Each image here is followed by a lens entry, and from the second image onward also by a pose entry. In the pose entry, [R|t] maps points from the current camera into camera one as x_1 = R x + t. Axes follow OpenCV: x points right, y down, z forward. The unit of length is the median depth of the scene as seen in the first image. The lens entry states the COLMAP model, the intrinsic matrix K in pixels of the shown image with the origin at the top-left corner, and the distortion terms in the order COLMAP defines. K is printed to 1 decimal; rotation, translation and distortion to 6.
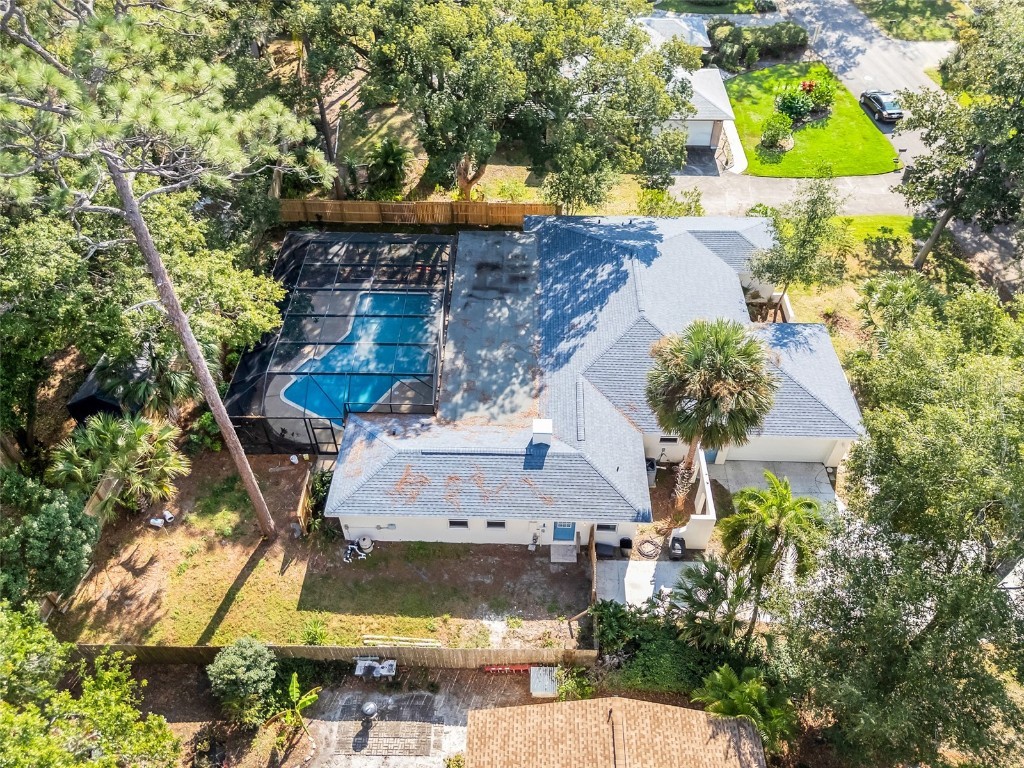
lens RADIAL K [[779.9, 0, 512.0], [0, 779.9, 384.0], [0, 0, 1]] dist [0.040322, -0.002314]
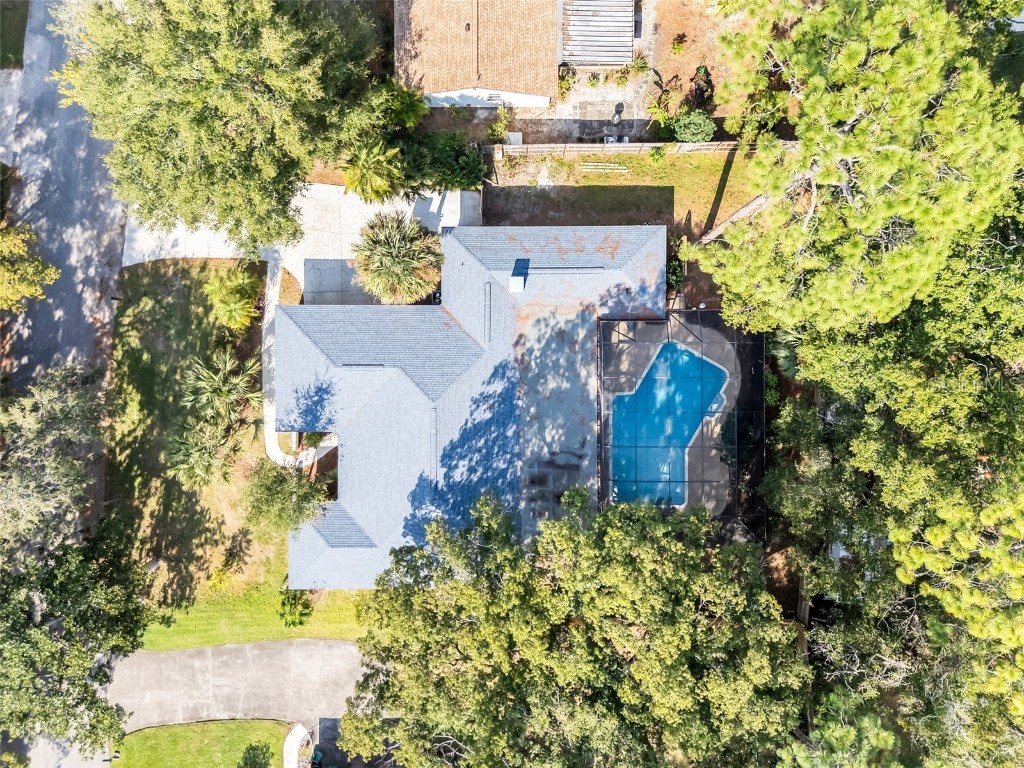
lens RADIAL K [[779.9, 0, 512.0], [0, 779.9, 384.0], [0, 0, 1]] dist [0.040322, -0.002314]
pose [[-0.999596, 0.028145, 0.003843, 0.040208], [-0.018083, -0.734832, 0.678009, -0.860717], [0.021906, 0.677665, 0.735044, 0.106247]]
